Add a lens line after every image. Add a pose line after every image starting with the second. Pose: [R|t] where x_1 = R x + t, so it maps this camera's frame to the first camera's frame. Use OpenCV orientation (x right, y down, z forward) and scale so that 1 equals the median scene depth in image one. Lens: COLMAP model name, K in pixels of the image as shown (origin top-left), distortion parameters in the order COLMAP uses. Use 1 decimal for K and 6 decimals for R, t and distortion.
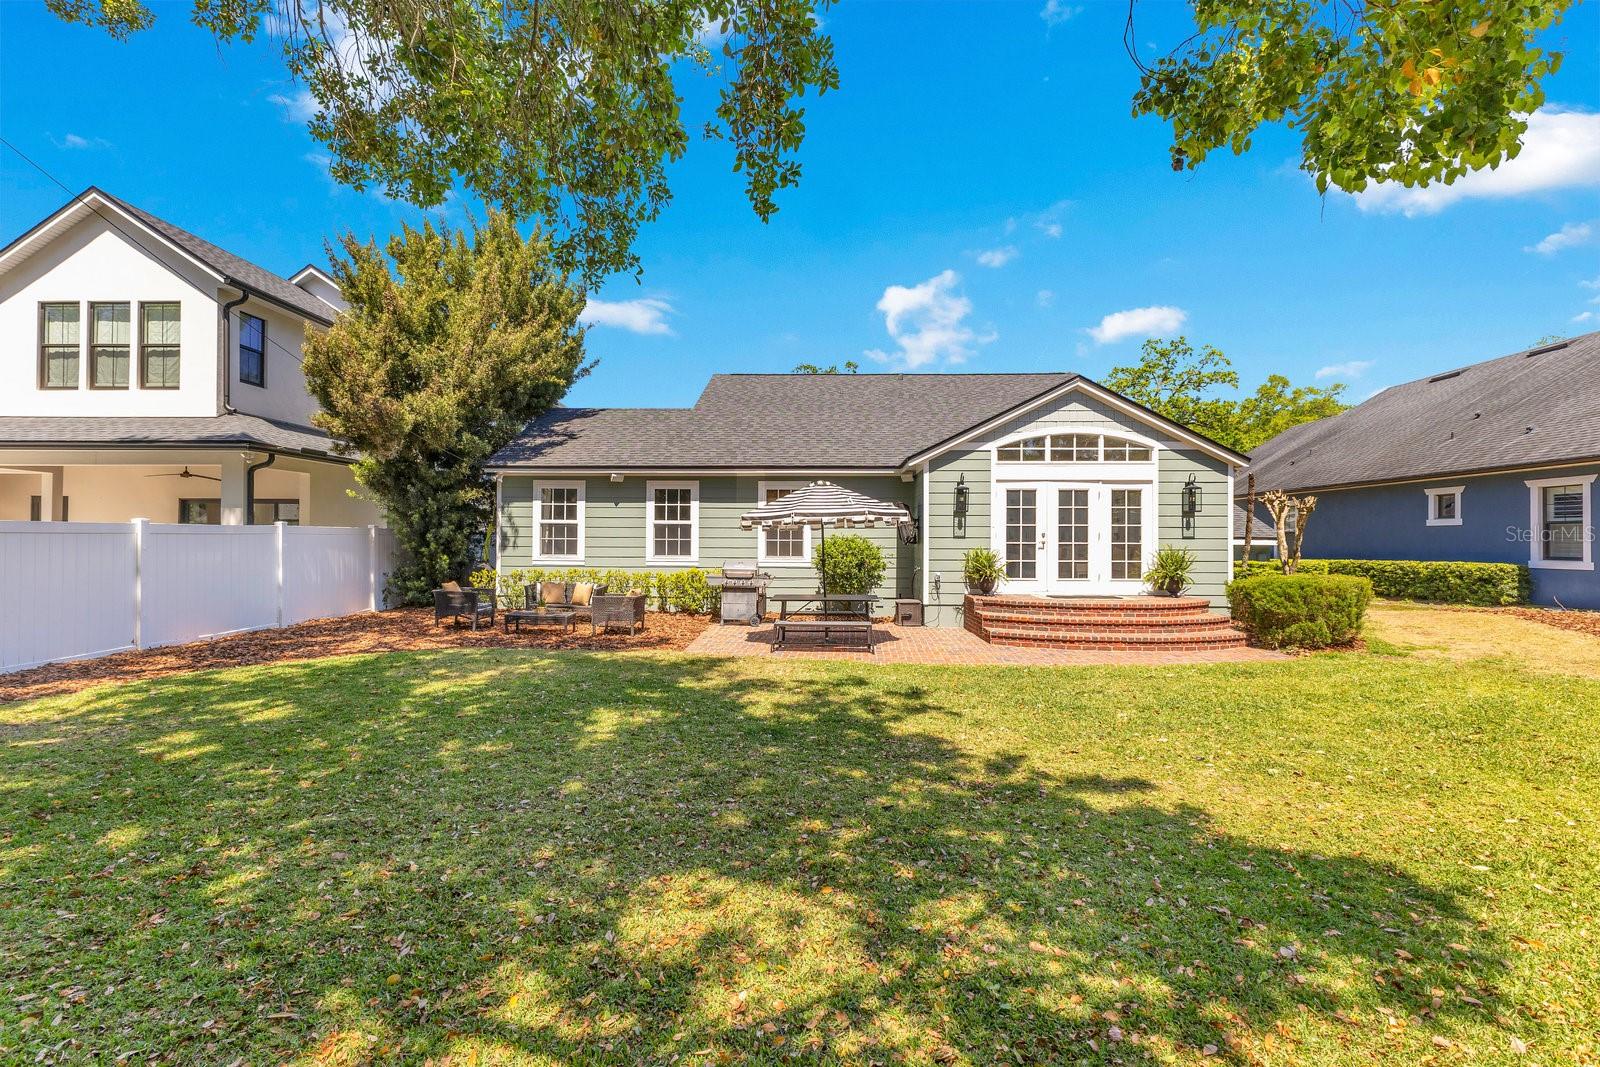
lens RADIAL K [[682.9, 0, 794.2], [0, 682.9, 535.8], [0, 0, 1]] dist [0.003707, 0.000438]
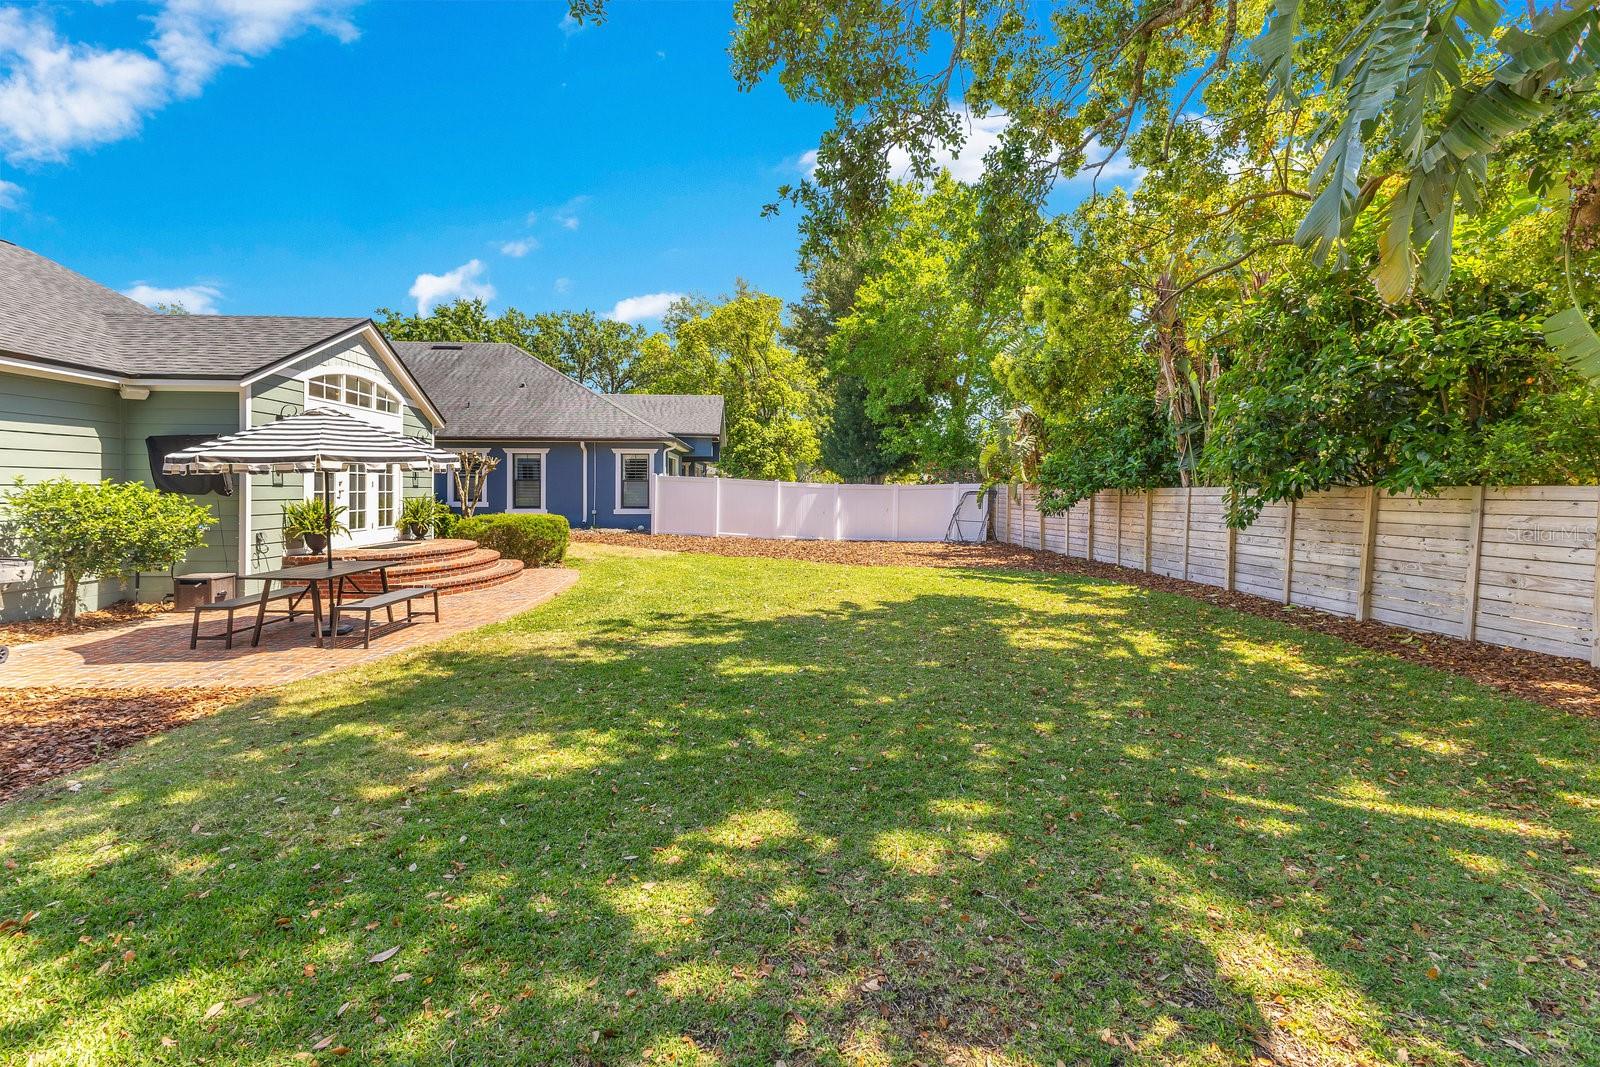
lens RADIAL K [[700.4, 0, 795.2], [0, 700.4, 491.2], [0, 0, 1]] dist [0.002523, 0.000720]
pose [[-0.084208, -0.009759, 0.996400, -0.620216], [-0.022495, 0.999716, 0.007891, -0.011381], [-0.996194, -0.021749, -0.084404, 0.470619]]
